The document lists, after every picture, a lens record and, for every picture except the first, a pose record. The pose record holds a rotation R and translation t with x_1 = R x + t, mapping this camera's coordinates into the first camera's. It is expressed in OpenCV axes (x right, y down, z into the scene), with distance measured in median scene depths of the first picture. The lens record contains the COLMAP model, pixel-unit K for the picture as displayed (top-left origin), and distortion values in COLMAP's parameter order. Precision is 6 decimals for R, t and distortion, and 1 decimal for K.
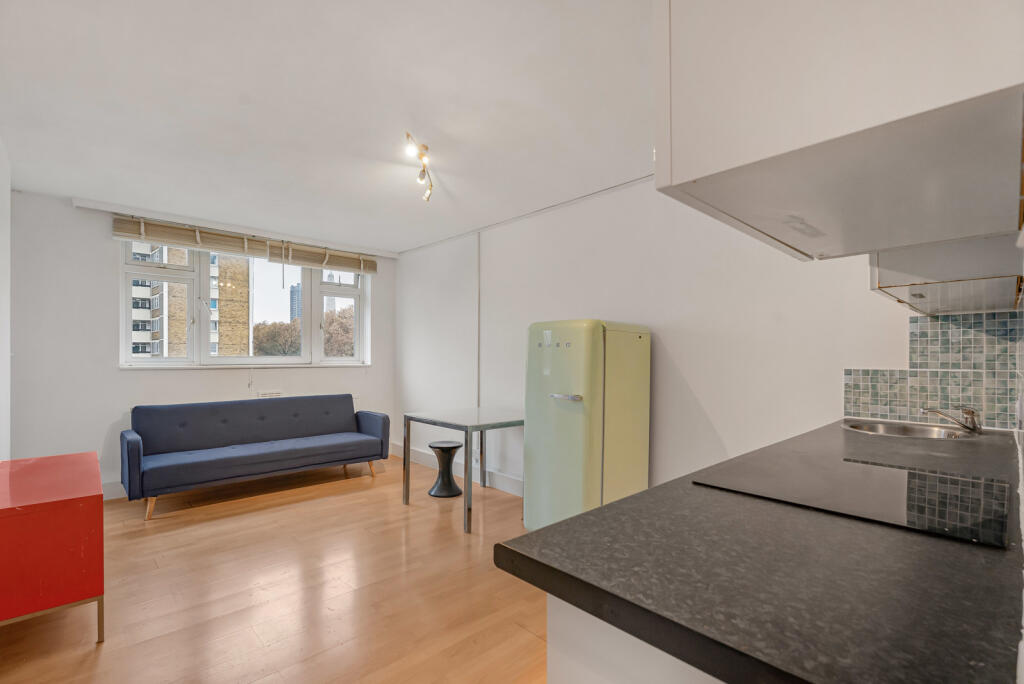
lens RADIAL K [[468.9, 0, 508.1], [0, 468.9, 356.3], [0, 0, 1]] dist [0.002981, 0.001347]
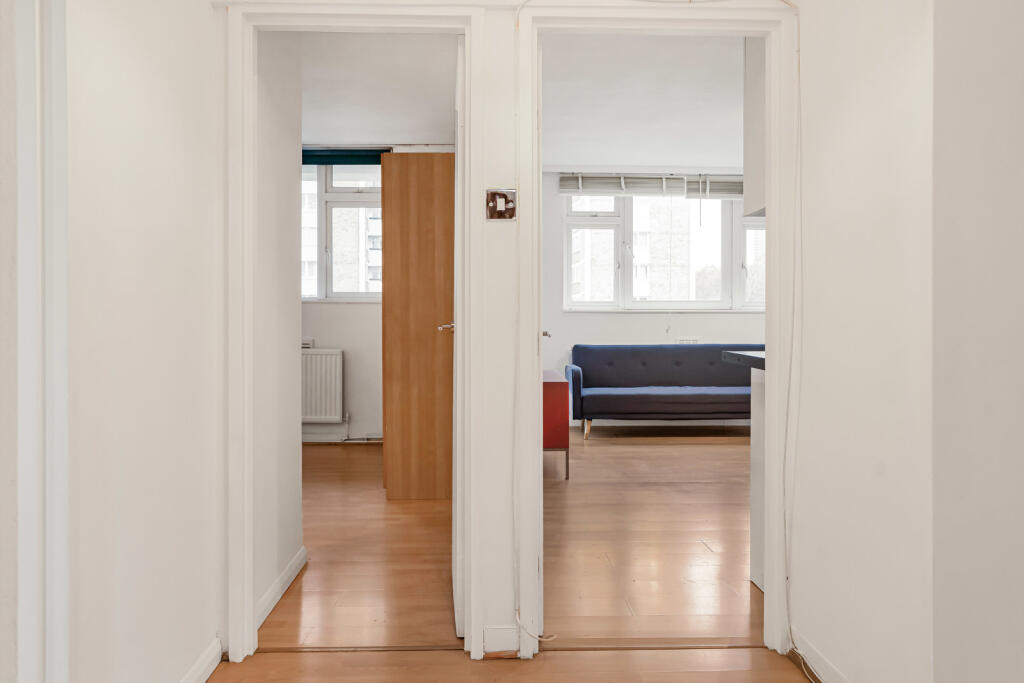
lens RADIAL K [[800.8, 0, 490.0], [0, 800.8, 323.3], [0, 0, 1]] dist [-0.033199, 0.000389]
pose [[0.731421, 0.007251, -0.681887, 0.297924], [-0.001179, 0.999955, 0.009369, 0.033433], [0.681925, -0.006049, 0.731397, -0.442588]]
